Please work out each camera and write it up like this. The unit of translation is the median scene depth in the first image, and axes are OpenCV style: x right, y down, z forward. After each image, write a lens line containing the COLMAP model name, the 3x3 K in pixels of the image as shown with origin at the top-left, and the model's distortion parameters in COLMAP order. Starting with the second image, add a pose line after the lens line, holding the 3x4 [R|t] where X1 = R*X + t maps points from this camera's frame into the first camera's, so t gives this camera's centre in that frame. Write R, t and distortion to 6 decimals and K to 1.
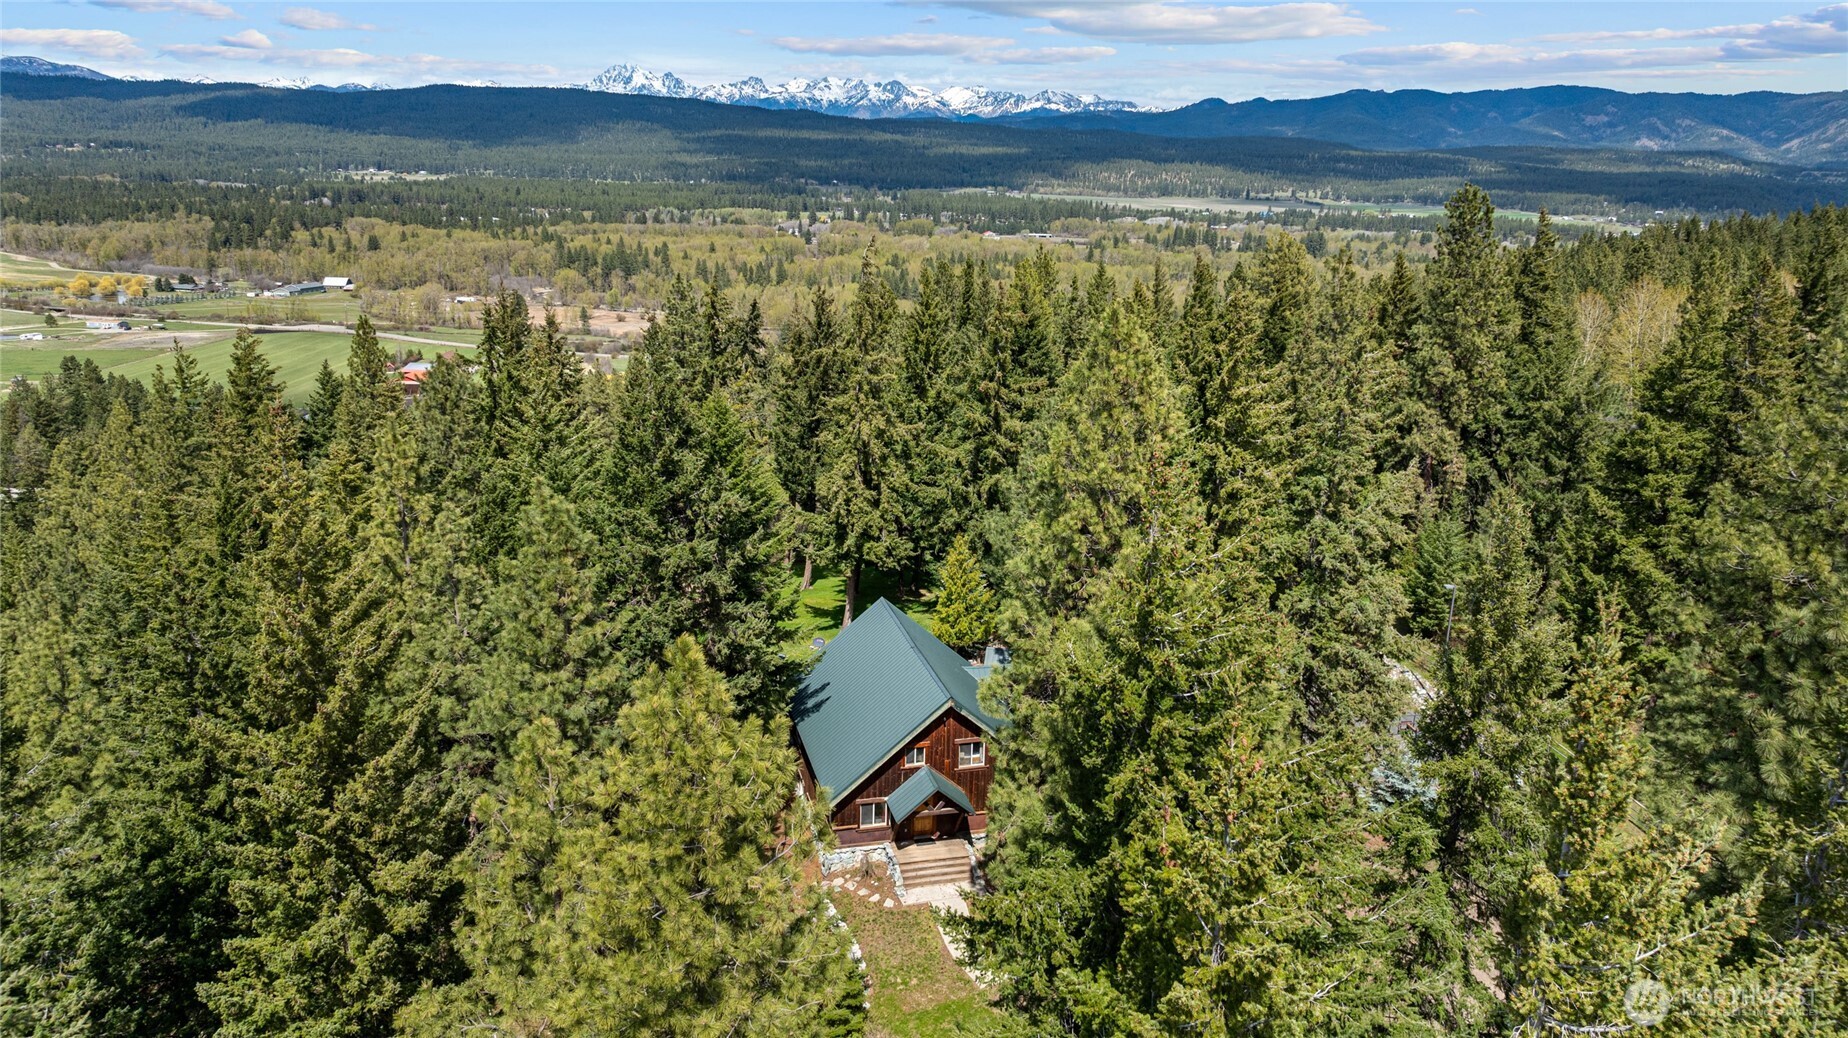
lens RADIAL K [[1298.3, 0, 931.5], [0, 1298.3, 519.4], [0, 0, 1]] dist [-0.002100, -0.000449]
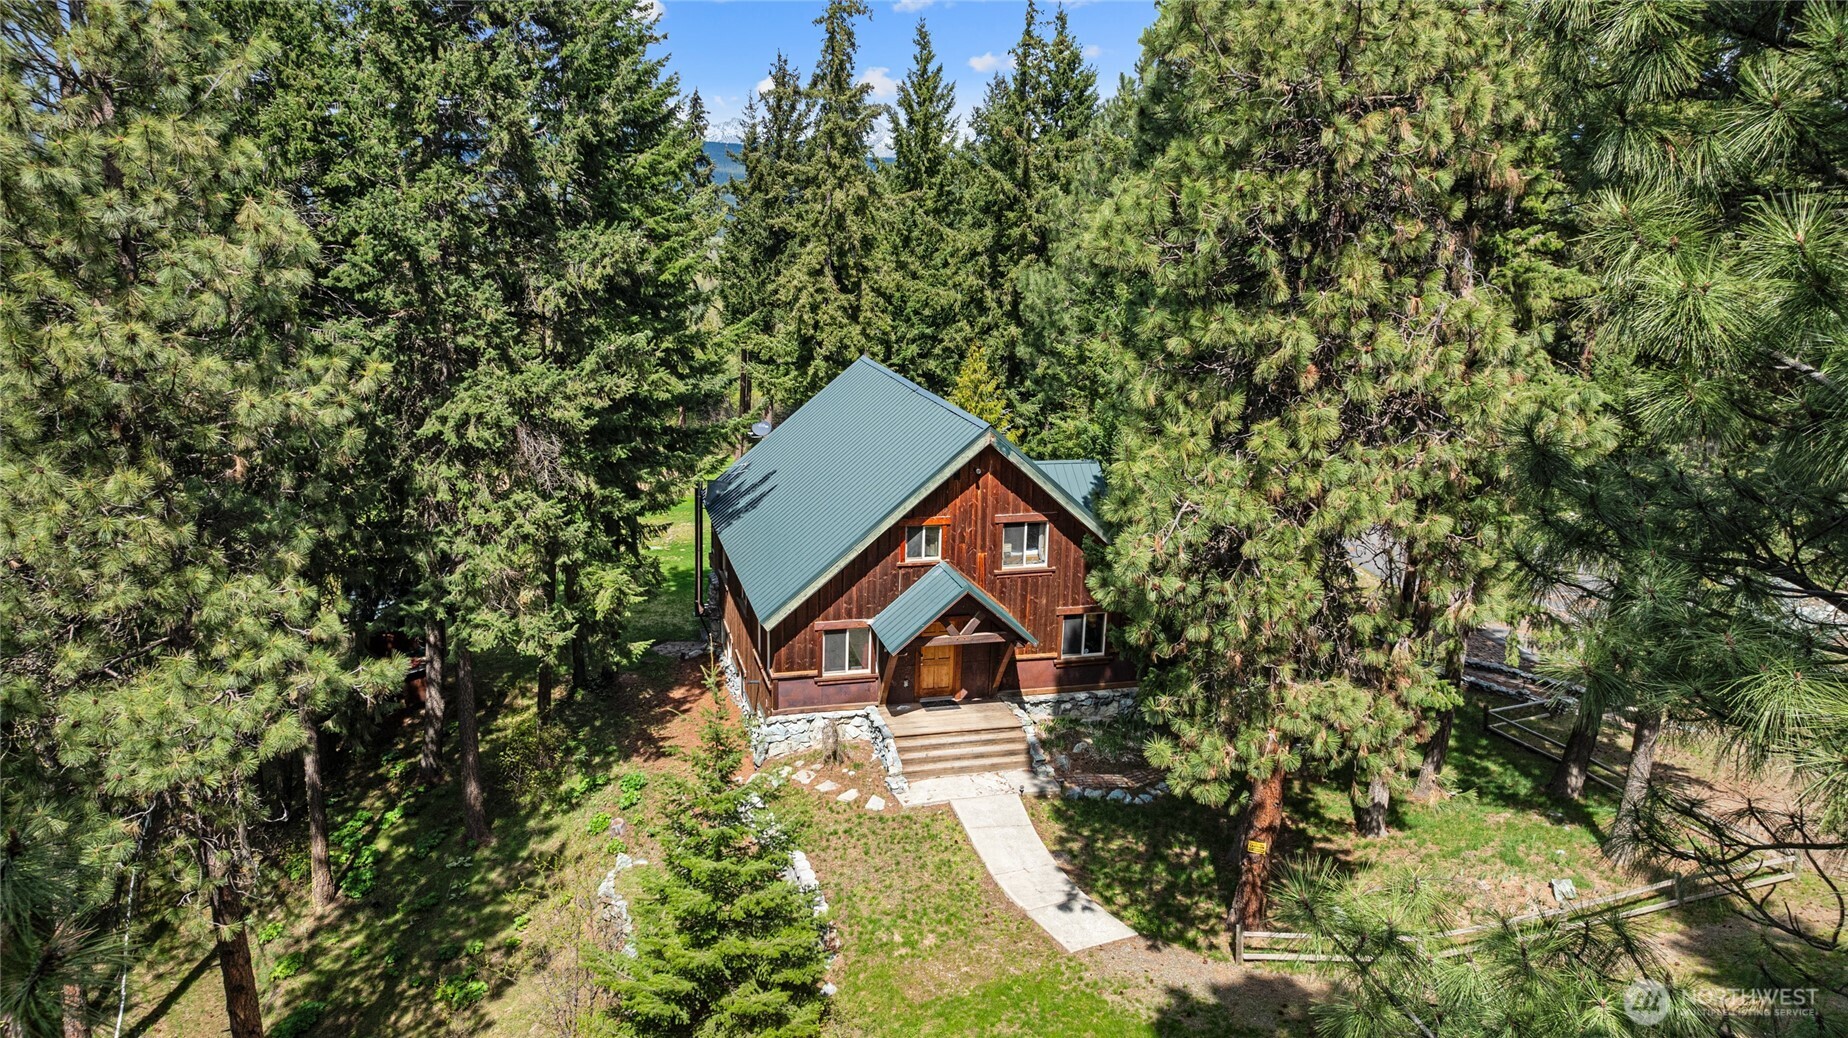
lens RADIAL K [[1298.3, 0, 916.0], [0, 1298.3, 518.4], [0, 0, 1]] dist [-0.002100, -0.000449]
pose [[0.999997, -0.000270, 0.002491, -0.016892], [0.000342, 0.999580, -0.028961, 0.186797], [-0.002482, 0.028962, 0.999577, 0.451774]]
